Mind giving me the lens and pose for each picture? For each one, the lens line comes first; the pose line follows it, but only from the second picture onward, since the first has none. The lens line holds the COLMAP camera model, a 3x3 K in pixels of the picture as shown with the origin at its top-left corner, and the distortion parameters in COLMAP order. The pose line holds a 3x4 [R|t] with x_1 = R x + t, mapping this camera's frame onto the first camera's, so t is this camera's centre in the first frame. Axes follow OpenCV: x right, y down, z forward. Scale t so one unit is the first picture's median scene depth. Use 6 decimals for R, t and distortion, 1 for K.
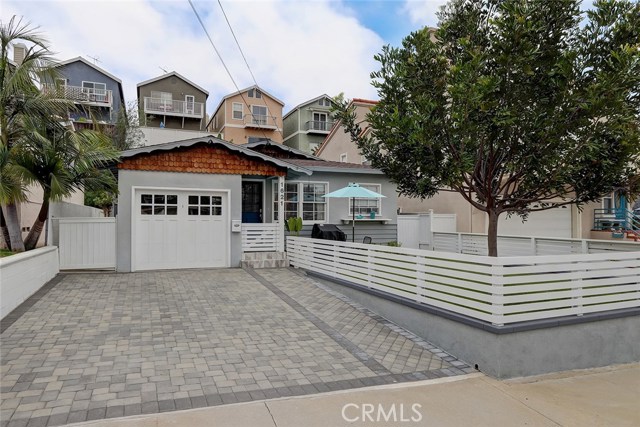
lens RADIAL K [[405.7, 0, 317.3], [0, 405.7, 214.9], [0, 0, 1]] dist [0.001737, 0.001388]
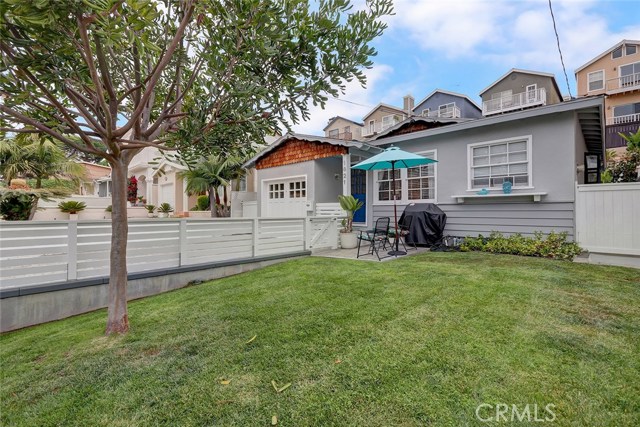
lens RADIAL K [[297.5, 0, 316.4], [0, 297.5, 211.2], [0, 0, 1]] dist [0.001058, 0.000311]
pose [[0.379946, -0.000617, -0.925008, 0.558571], [0.014233, 0.999885, 0.005179, 0.037227], [0.924899, -0.015133, 0.379912, 0.671887]]
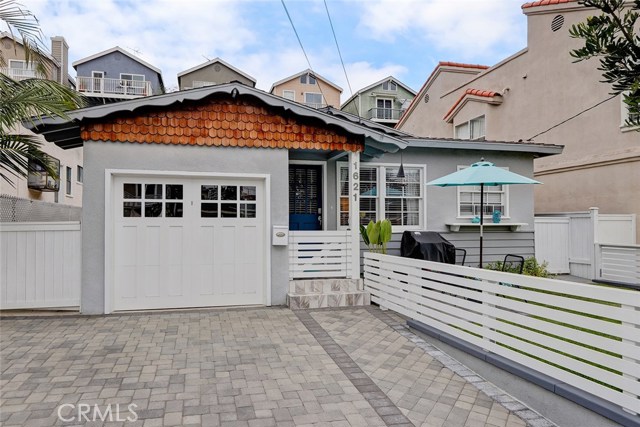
lens RADIAL K [[425.7, 0, 308.6], [0, 425.7, 214.3], [0, 0, 1]] dist [0.000405, 0.000315]
pose [[0.988292, -0.008344, -0.152343, -0.061324], [0.006138, 0.999870, -0.014941, 0.005451], [0.152448, 0.013831, 0.988215, 0.378053]]
